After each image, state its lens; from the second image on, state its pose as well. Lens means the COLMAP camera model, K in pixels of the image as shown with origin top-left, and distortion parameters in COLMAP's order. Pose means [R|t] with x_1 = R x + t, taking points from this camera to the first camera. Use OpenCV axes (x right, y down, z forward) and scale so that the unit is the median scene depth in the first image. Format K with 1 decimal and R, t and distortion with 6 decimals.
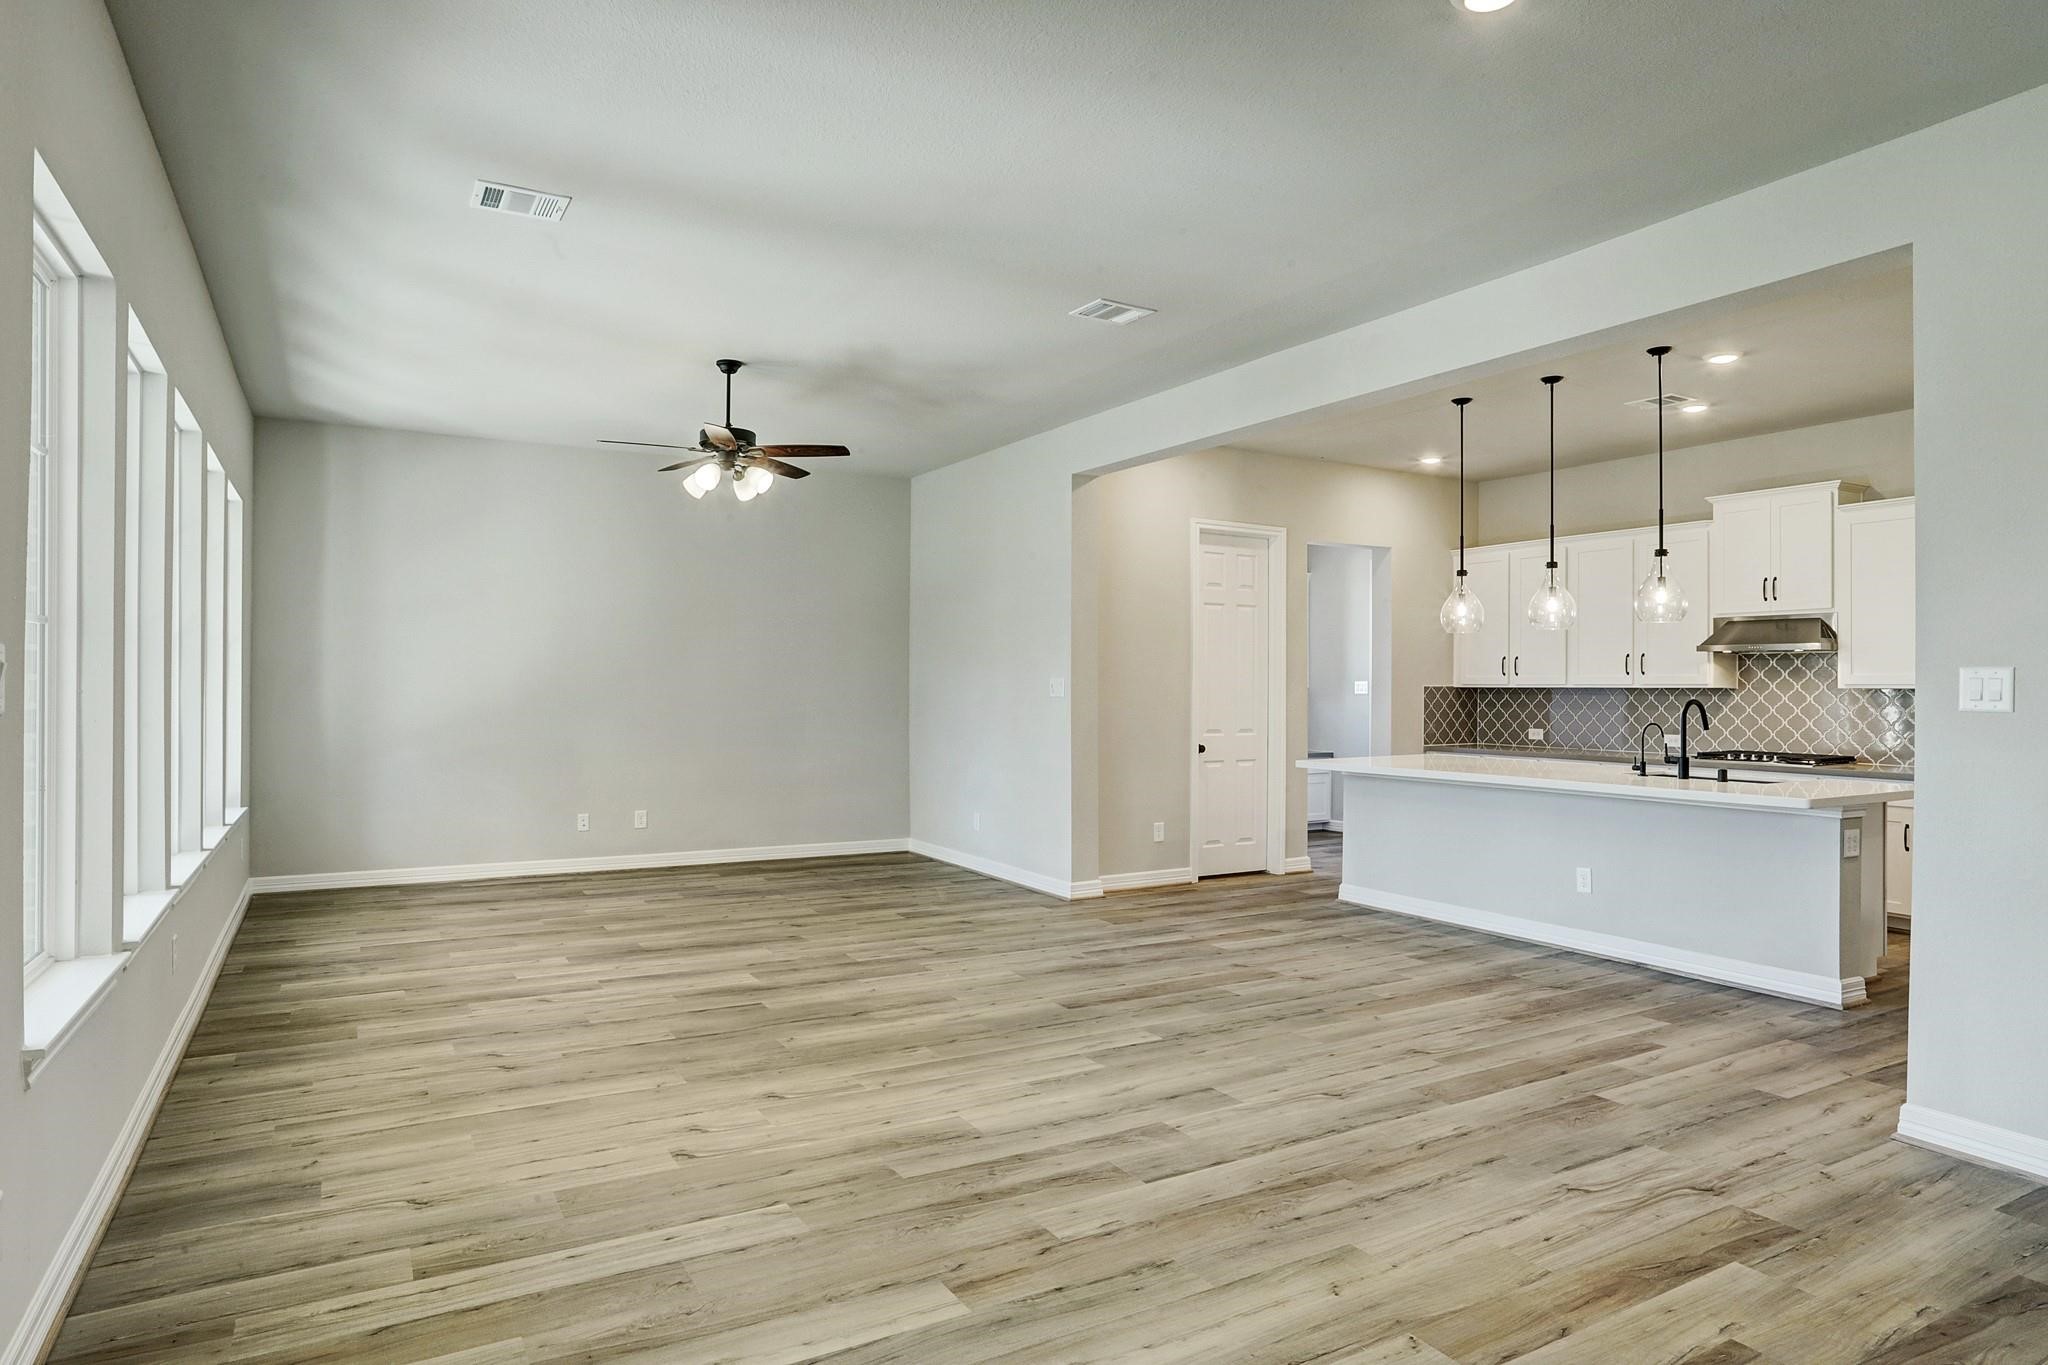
lens RADIAL K [[1186.0, 0, 1023.8], [0, 1186.0, 689.9], [0, 0, 1]] dist [-0.065520, 0.037964]
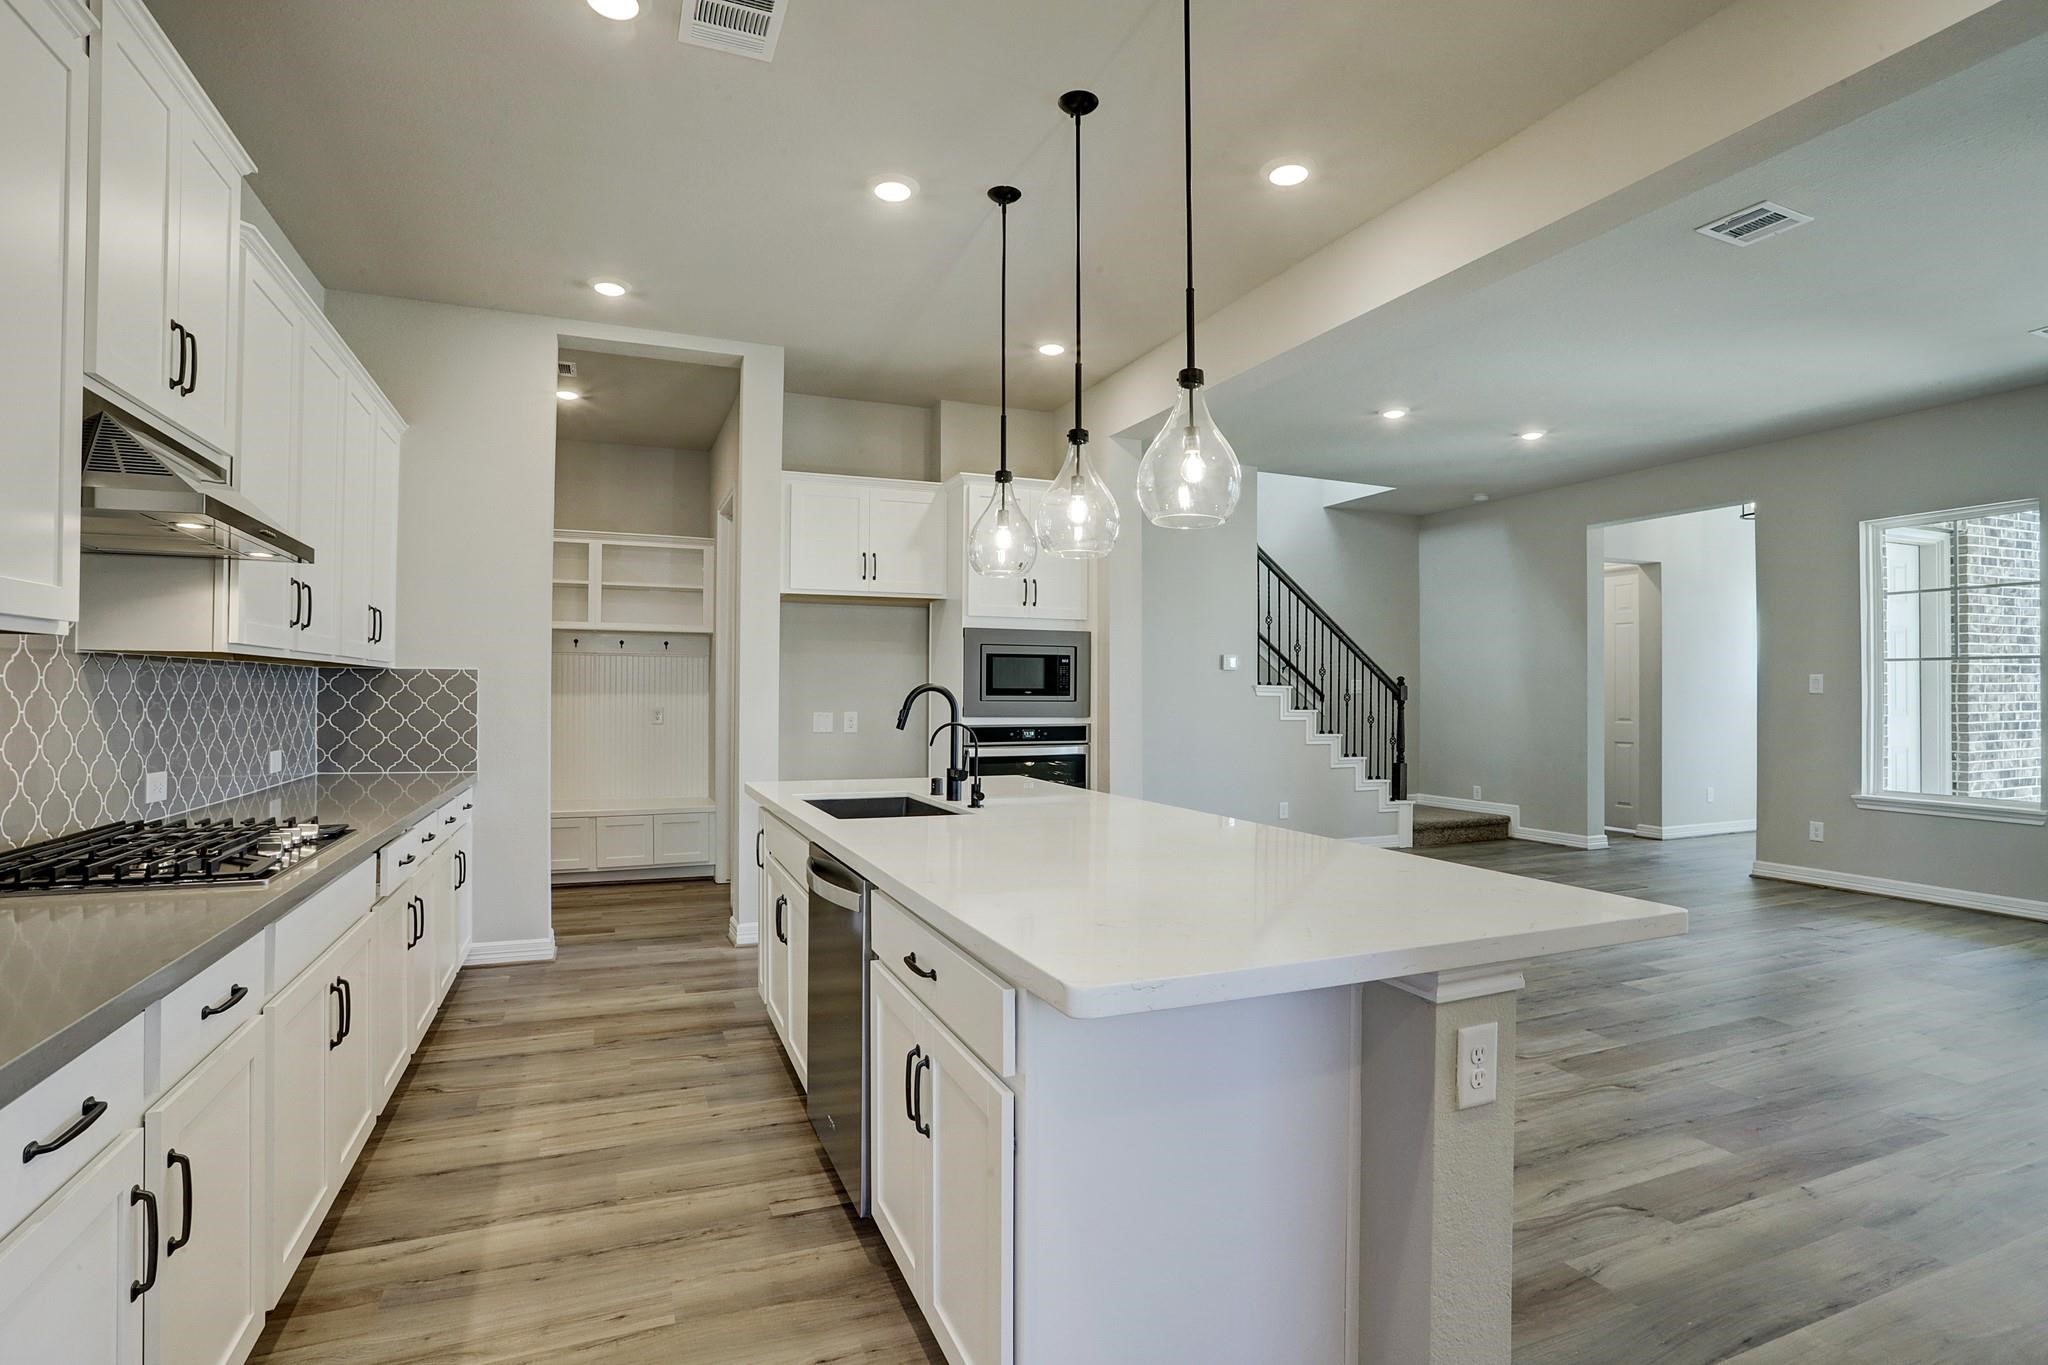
lens RADIAL K [[989.9, 0, 1019.2], [0, 989.9, 680.9], [0, 0, 1]] dist [-0.080318, 0.033213]
pose [[-0.990471, -0.007306, 0.137526, 0.422652], [-0.008682, 0.999918, -0.009413, 0.010963], [-0.137446, -0.010517, -0.990453, 1.472219]]
